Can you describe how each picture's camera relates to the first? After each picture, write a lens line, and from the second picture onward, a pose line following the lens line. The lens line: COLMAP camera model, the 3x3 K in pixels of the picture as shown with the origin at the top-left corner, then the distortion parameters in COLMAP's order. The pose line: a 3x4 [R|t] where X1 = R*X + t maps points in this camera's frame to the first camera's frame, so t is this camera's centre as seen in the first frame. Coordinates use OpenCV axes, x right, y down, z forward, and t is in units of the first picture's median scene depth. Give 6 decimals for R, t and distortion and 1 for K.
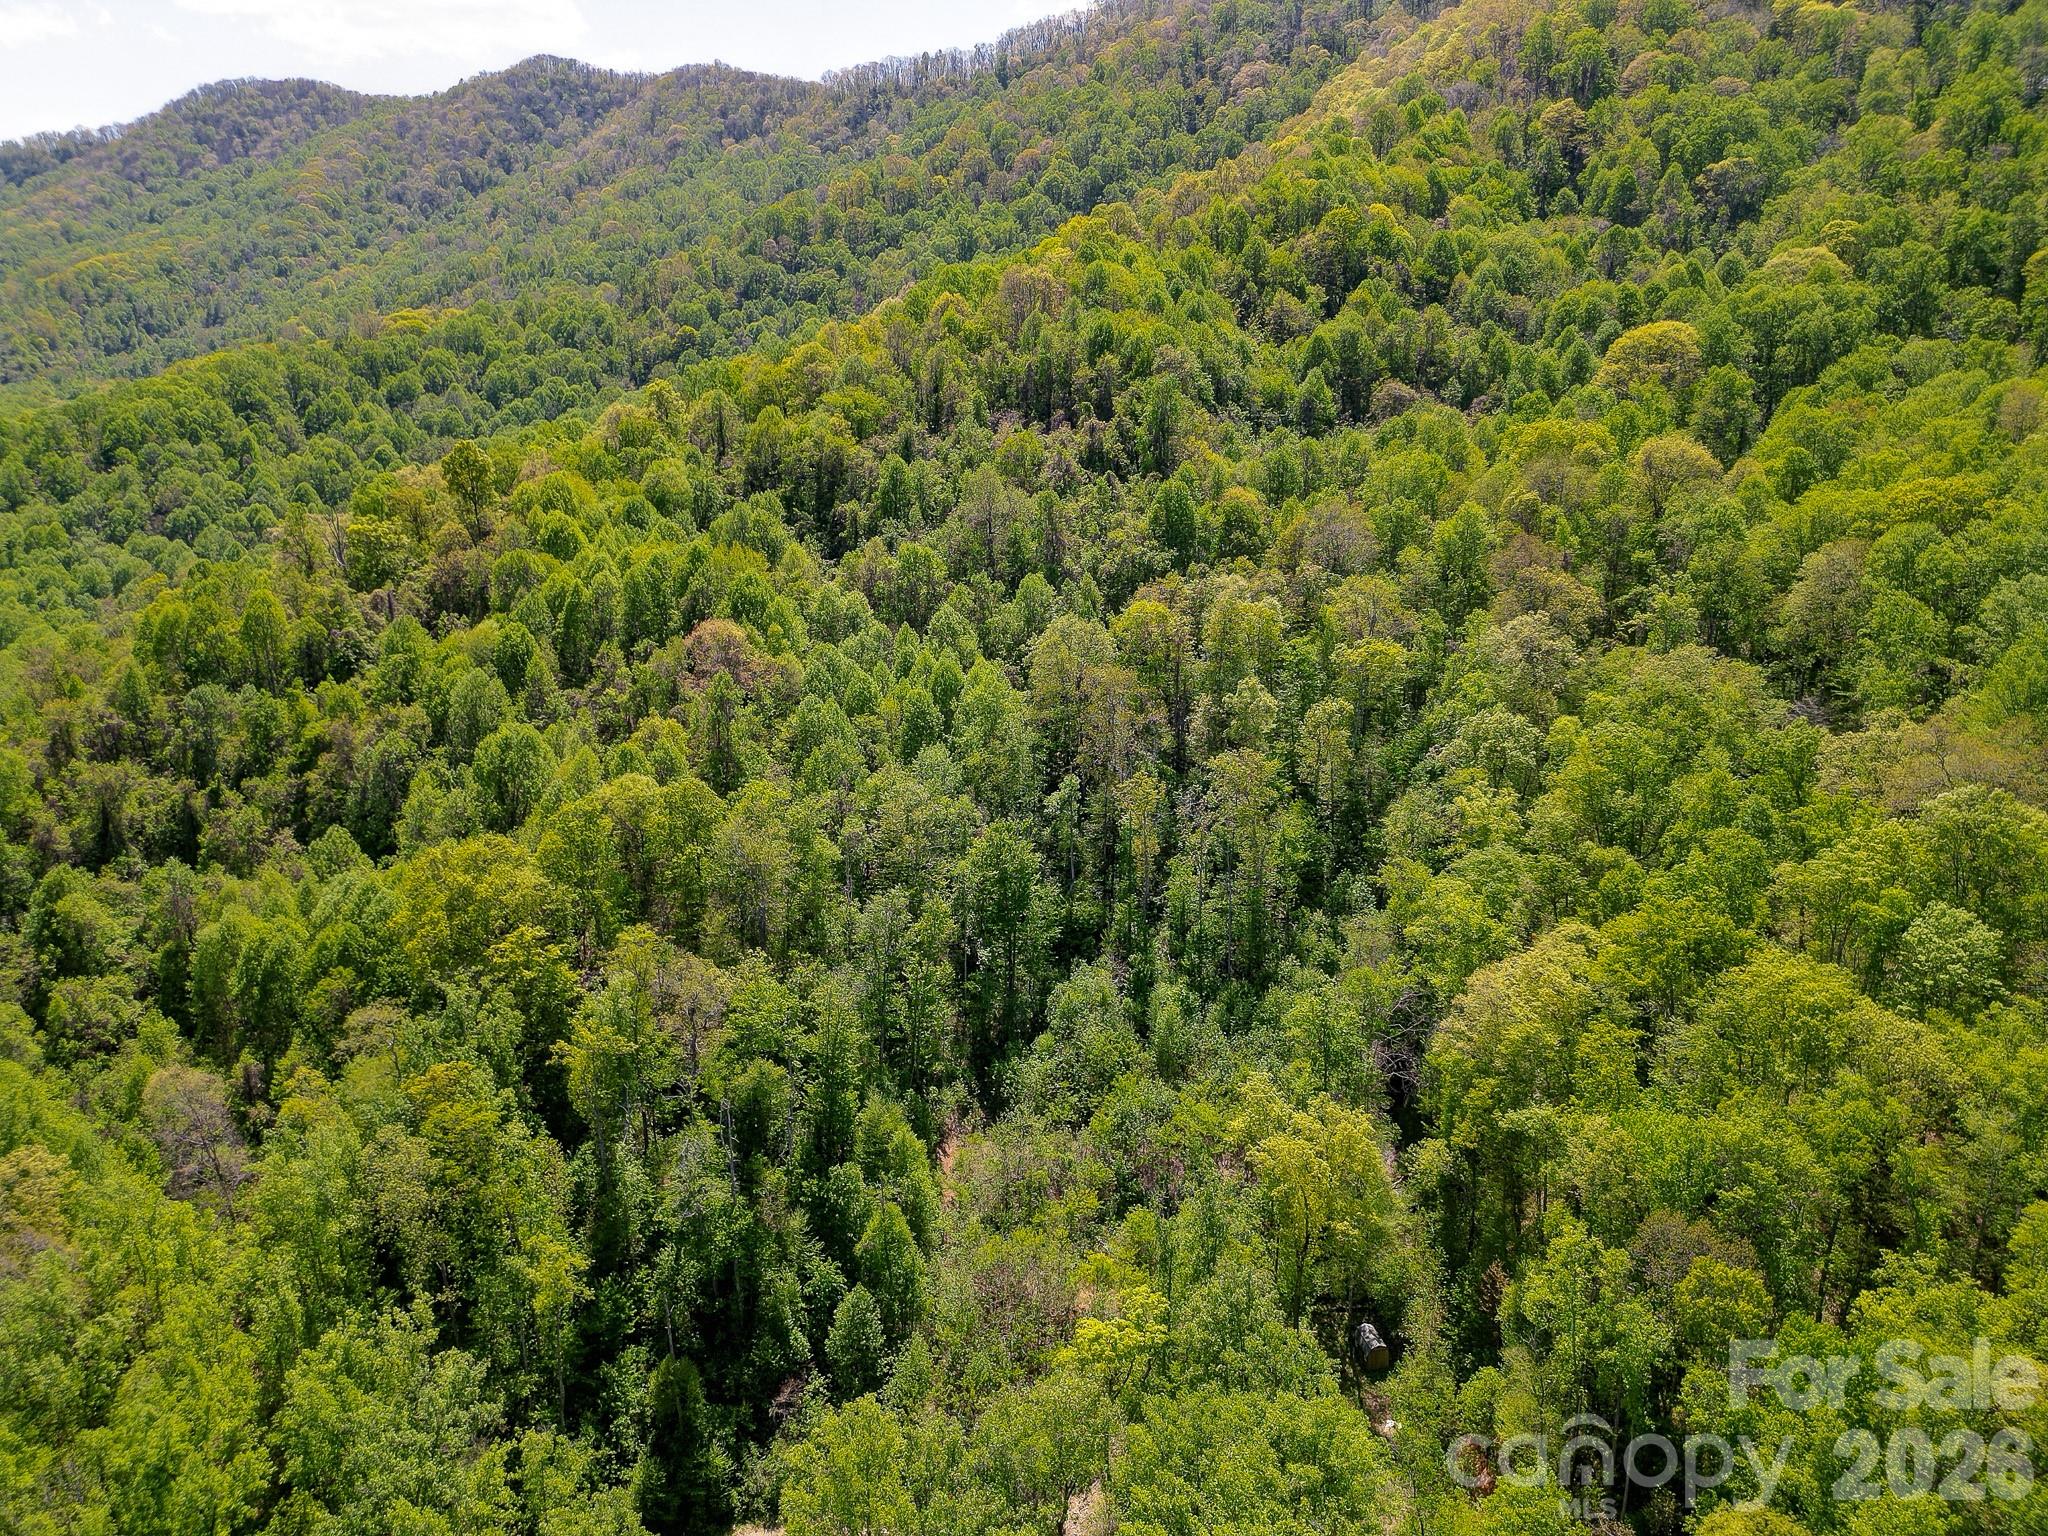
lens RADIAL K [[1452.8, 0, 1016.7], [0, 1452.8, 762.5], [0, 0, 1]] dist [0.050308, -0.037420]
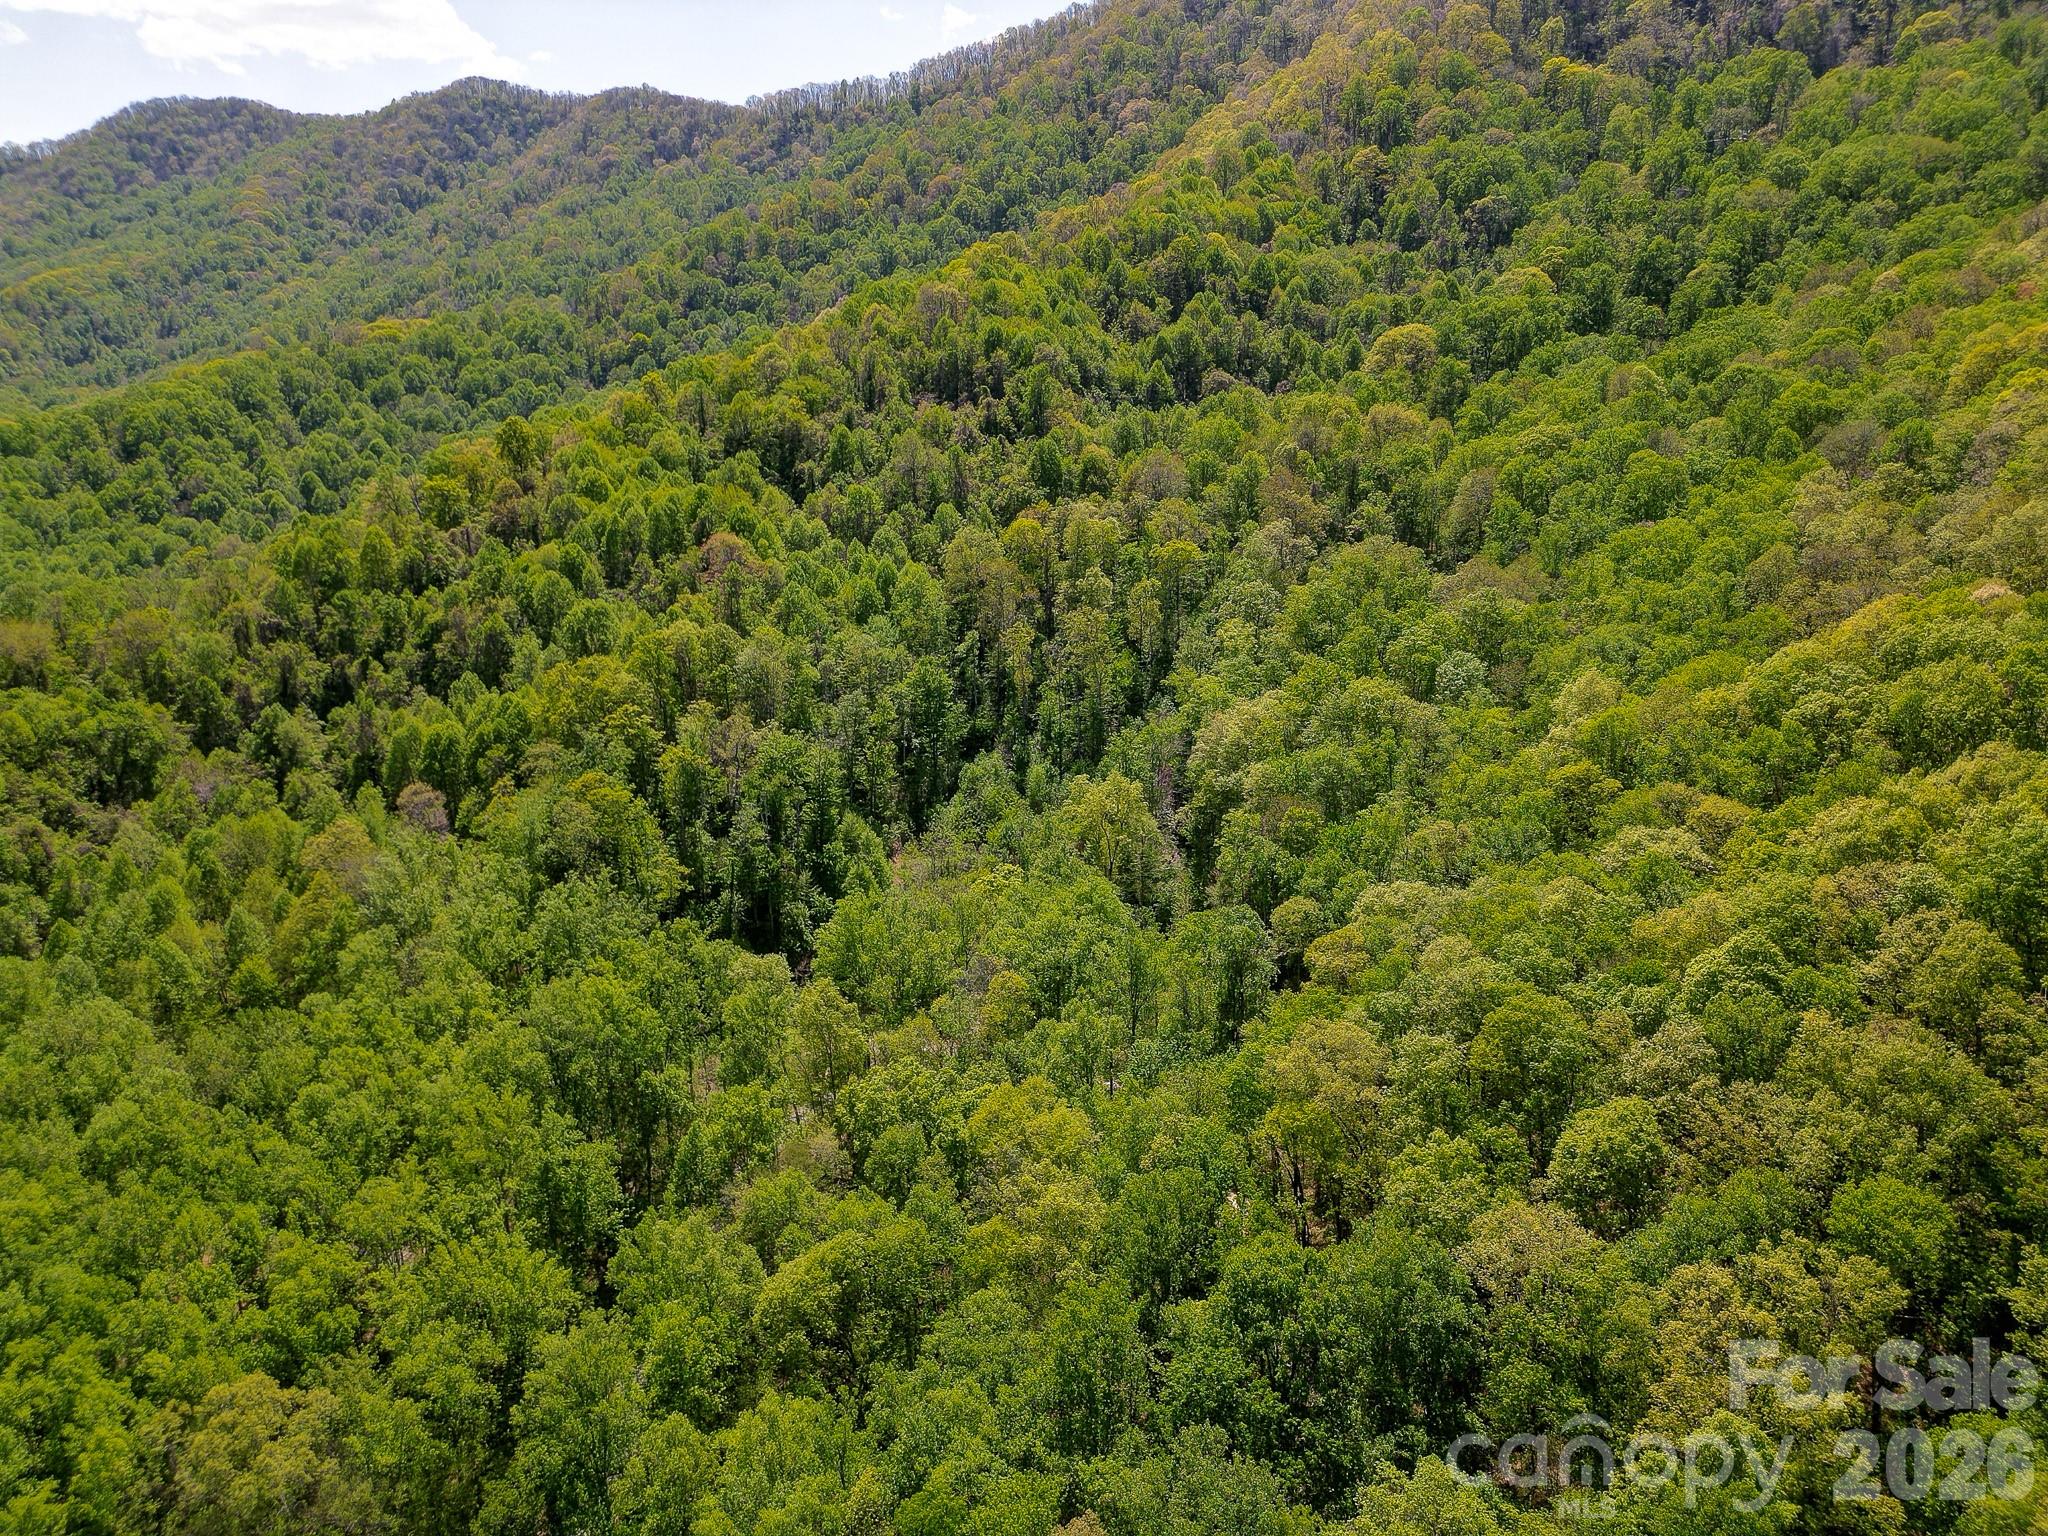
lens RADIAL K [[1452.8, 0, 1024.6], [0, 1452.8, 768.7], [0, 0, 1]] dist [0.050308, -0.037420]
pose [[0.998302, -0.021470, 0.054157, 0.004735], [0.021577, 0.999766, -0.001379, 0.098679], [-0.054115, 0.002545, 0.998531, -0.309986]]
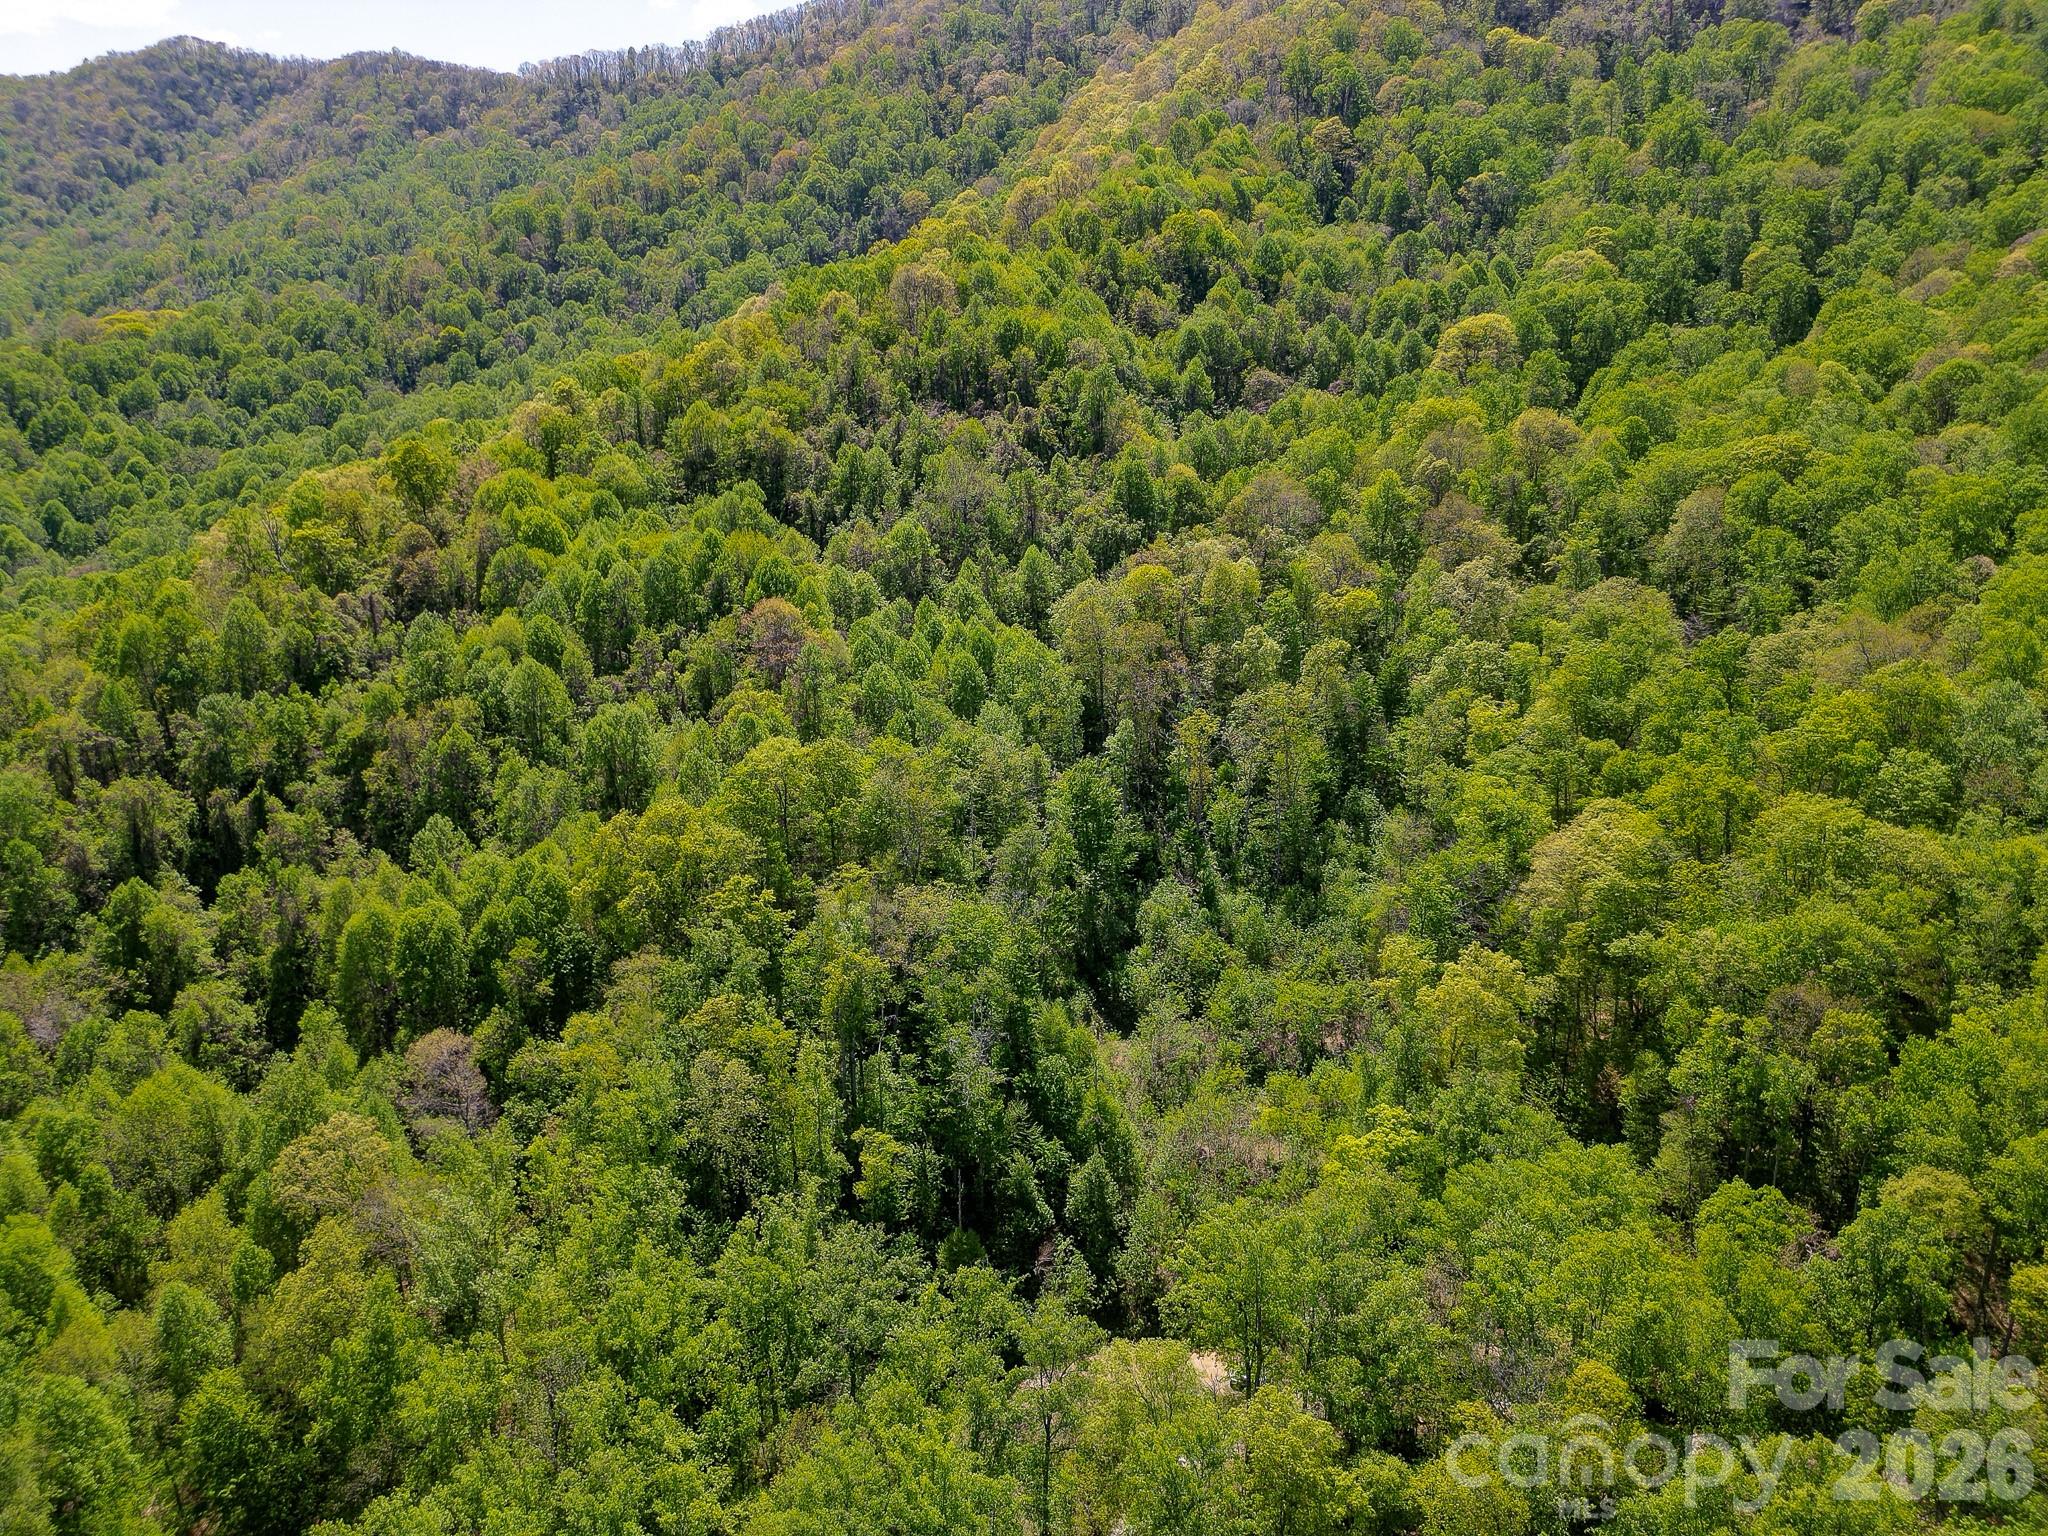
lens RADIAL K [[1452.8, 0, 1023.1], [0, 1452.8, 760.9], [0, 0, 1]] dist [0.050308, -0.037420]
pose [[0.975316, -0.071430, 0.208943, -0.177255], [0.071641, 0.997409, 0.006565, 0.017941], [-0.208871, 0.008566, 0.977906, -0.051477]]
